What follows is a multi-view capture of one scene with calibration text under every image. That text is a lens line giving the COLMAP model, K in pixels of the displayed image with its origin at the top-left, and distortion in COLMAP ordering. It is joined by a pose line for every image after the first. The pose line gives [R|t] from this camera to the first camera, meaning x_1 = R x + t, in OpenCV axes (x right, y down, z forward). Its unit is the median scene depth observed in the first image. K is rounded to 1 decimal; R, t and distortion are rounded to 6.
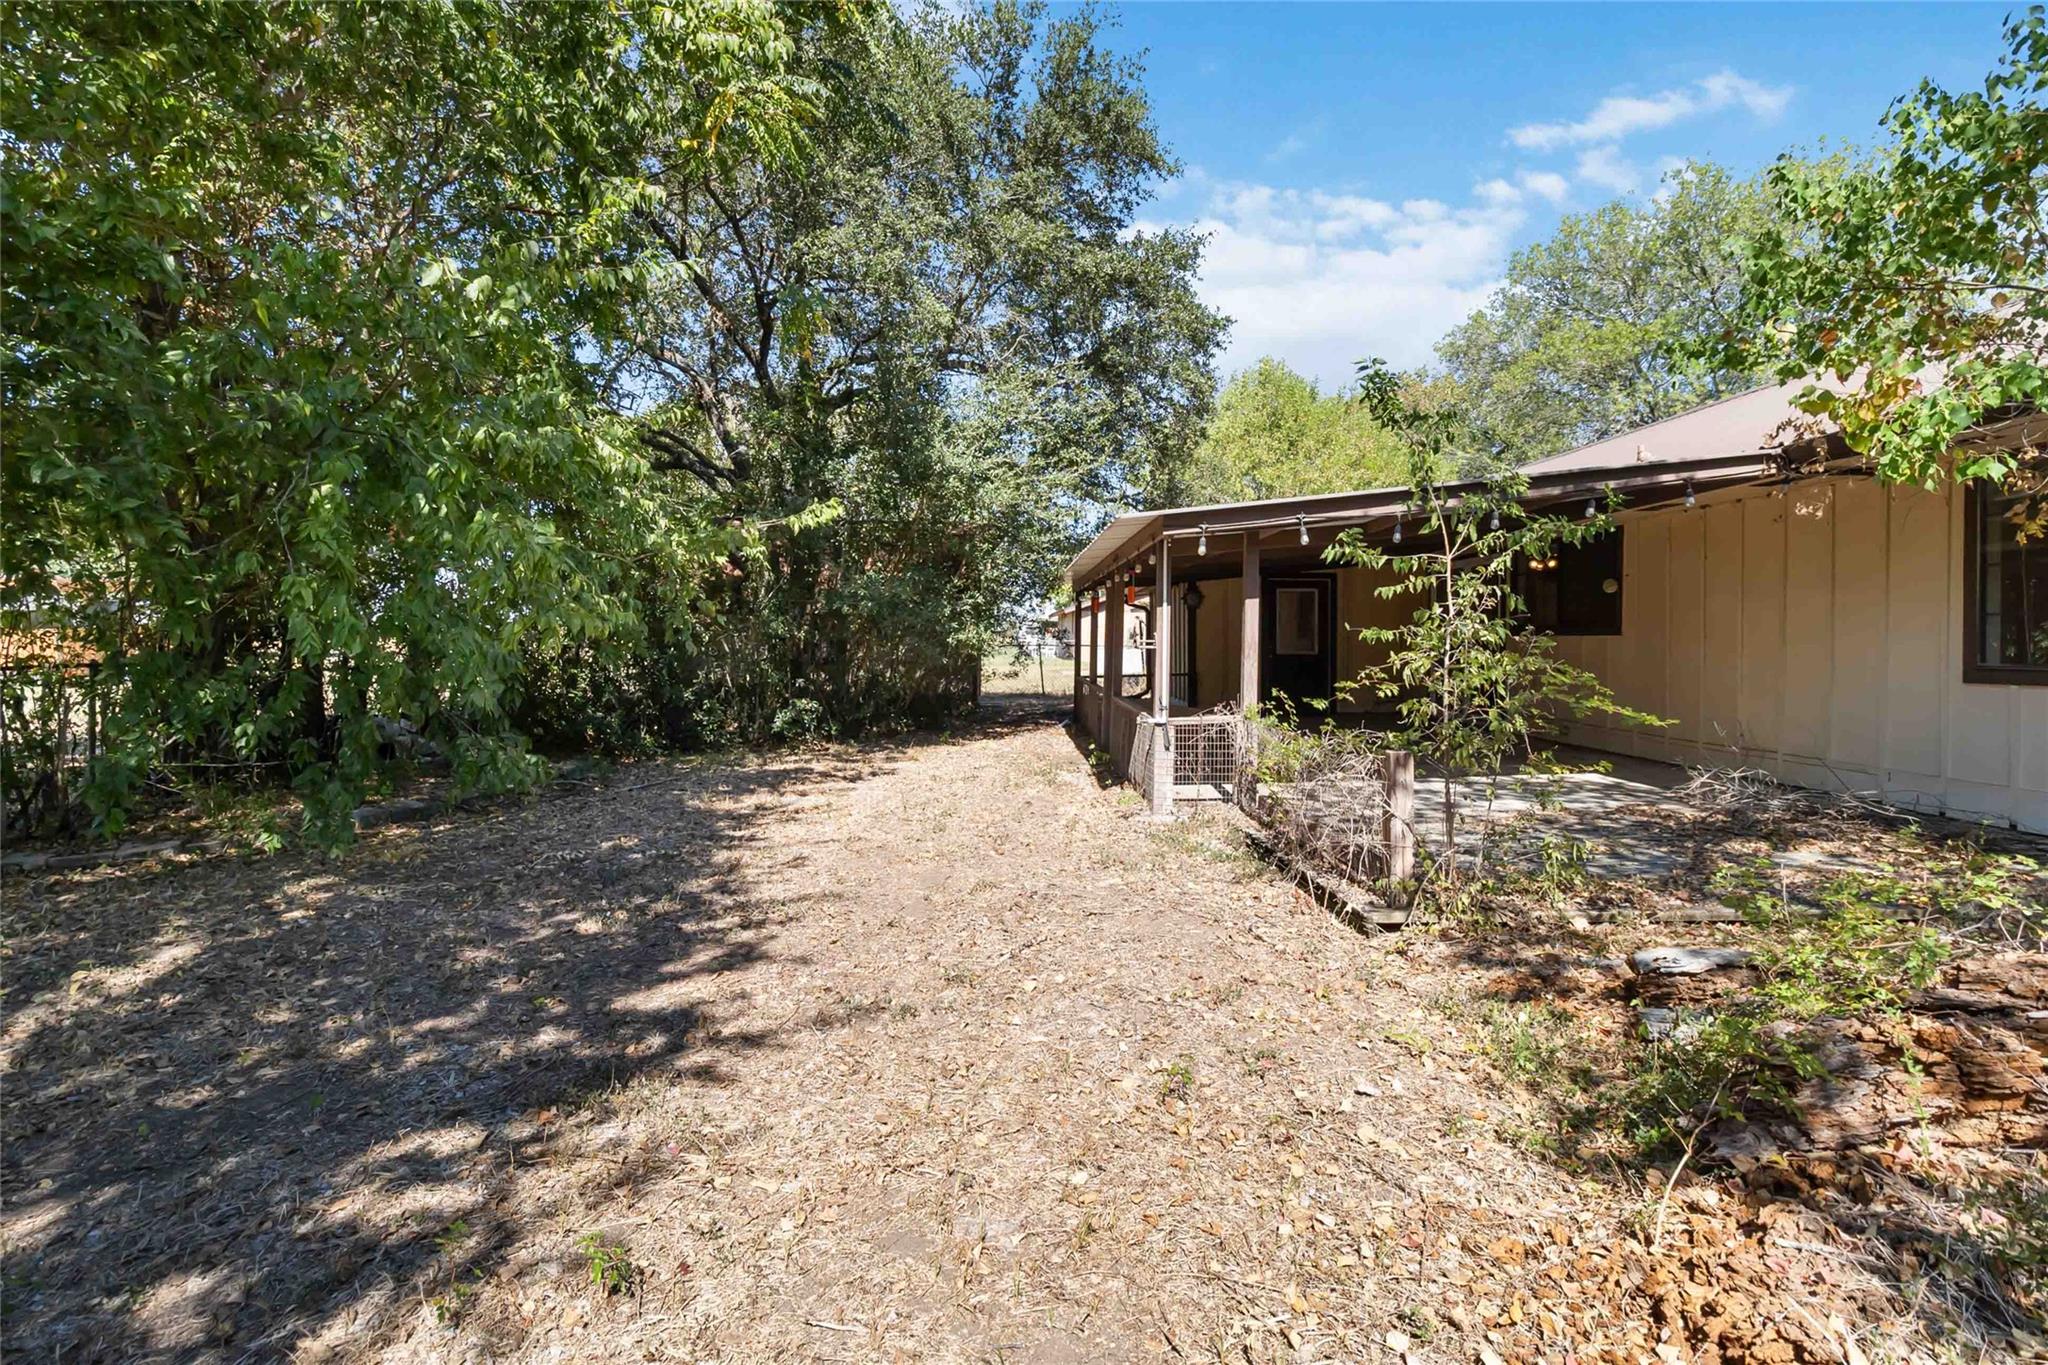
lens RADIAL K [[957.6, 0, 1020.9], [0, 957.6, 632.7], [0, 0, 1]] dist [0.002871, -0.000917]
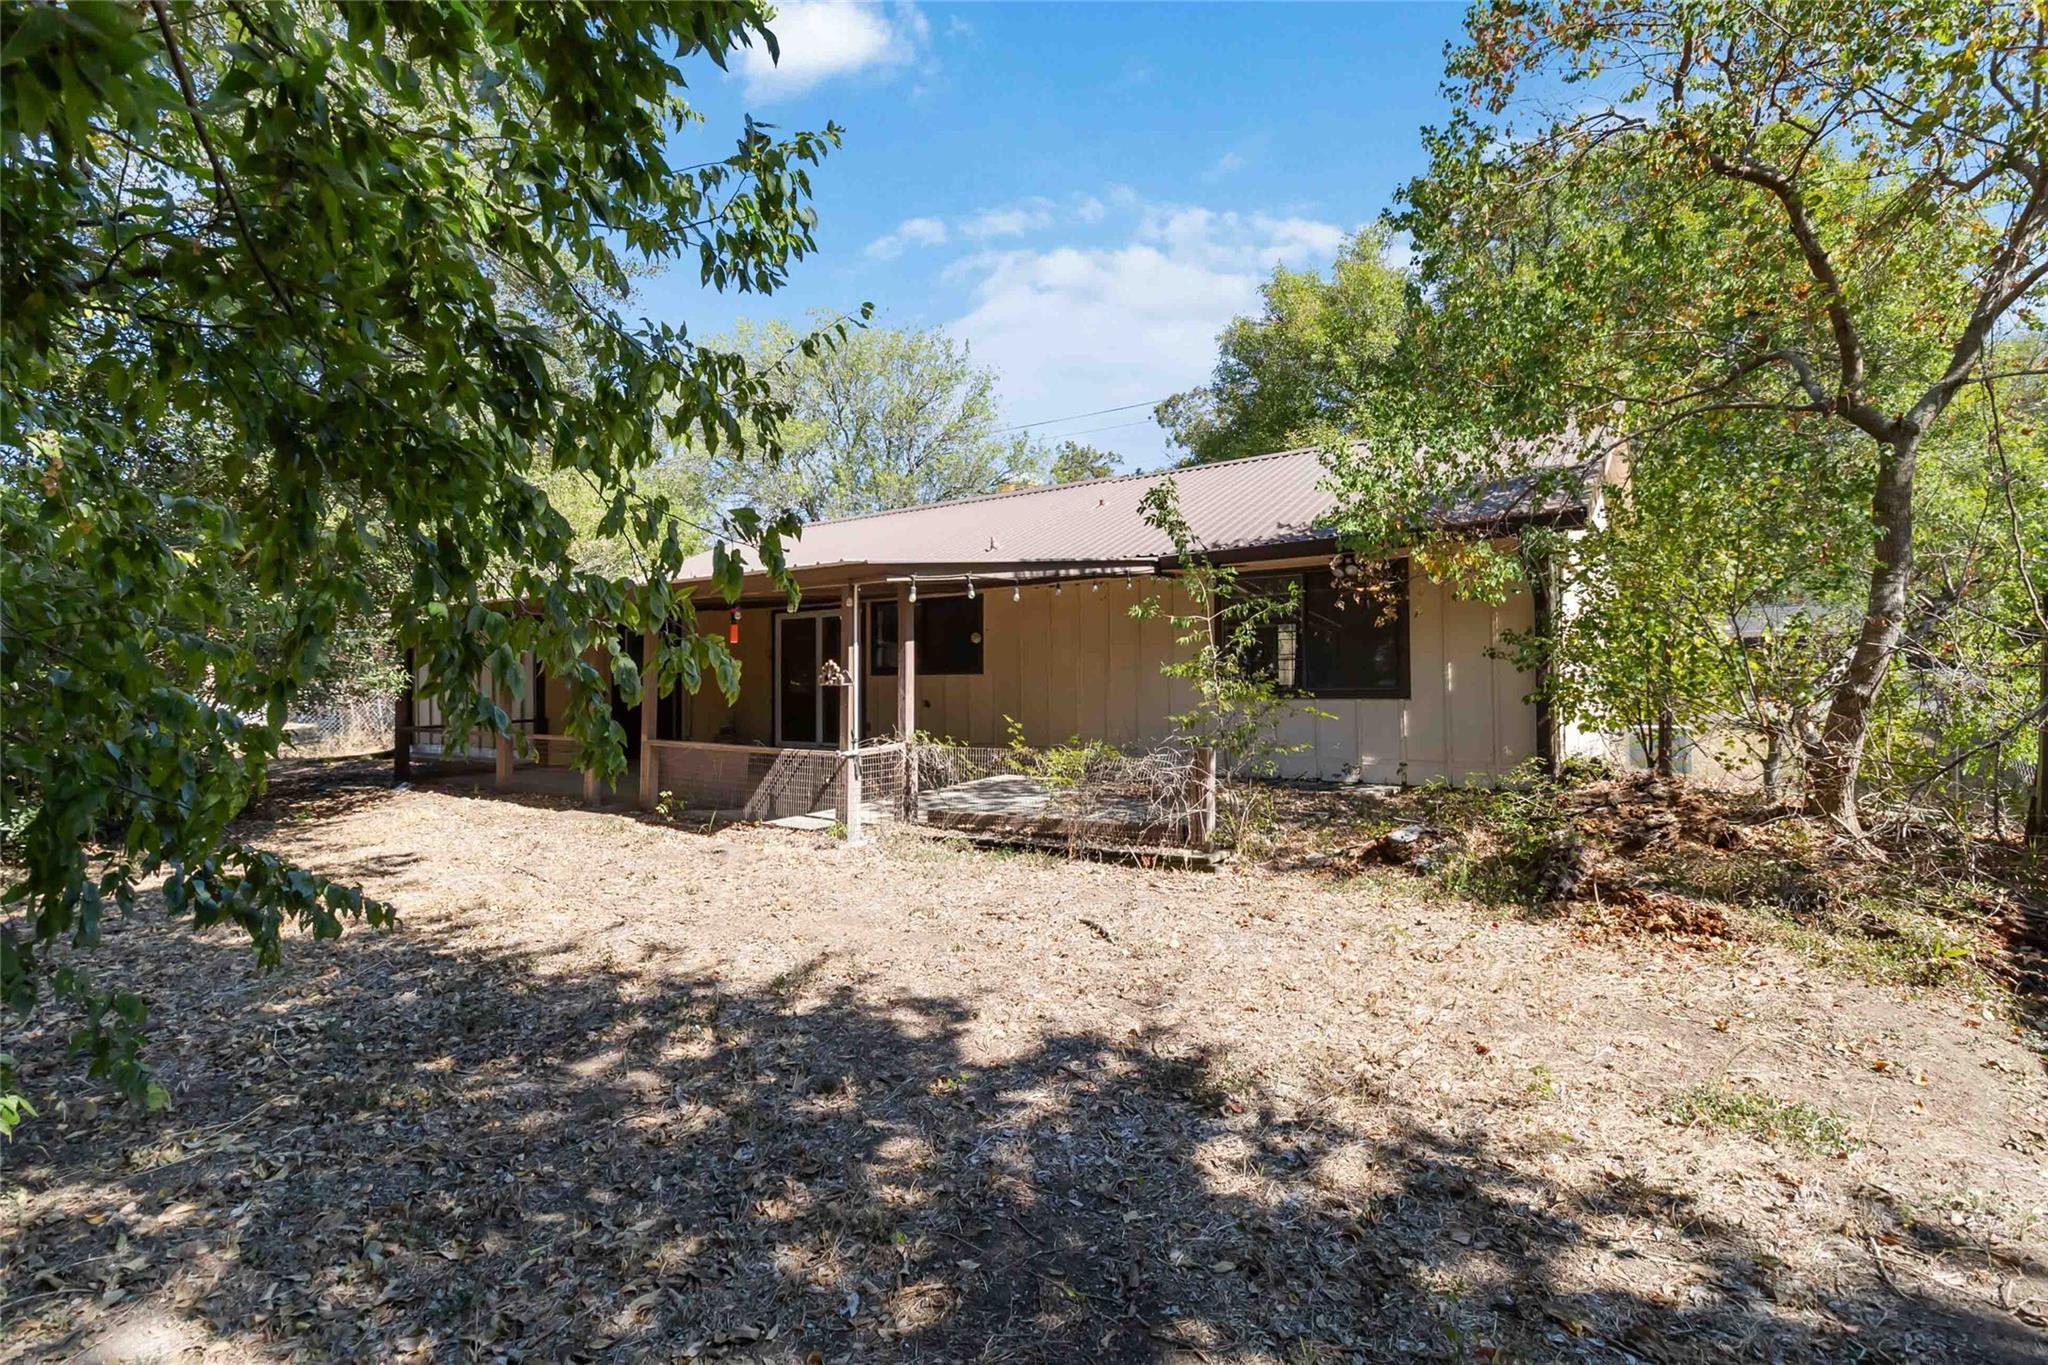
lens RADIAL K [[957.6, 0, 1020.9], [0, 957.6, 632.7], [0, 0, 1]] dist [0.002871, -0.000917]
pose [[0.583695, 0.034355, 0.811246, -0.655552], [0.003045, 0.999005, -0.044498, 0.007082], [-0.811967, 0.028443, 0.583010, 0.237001]]
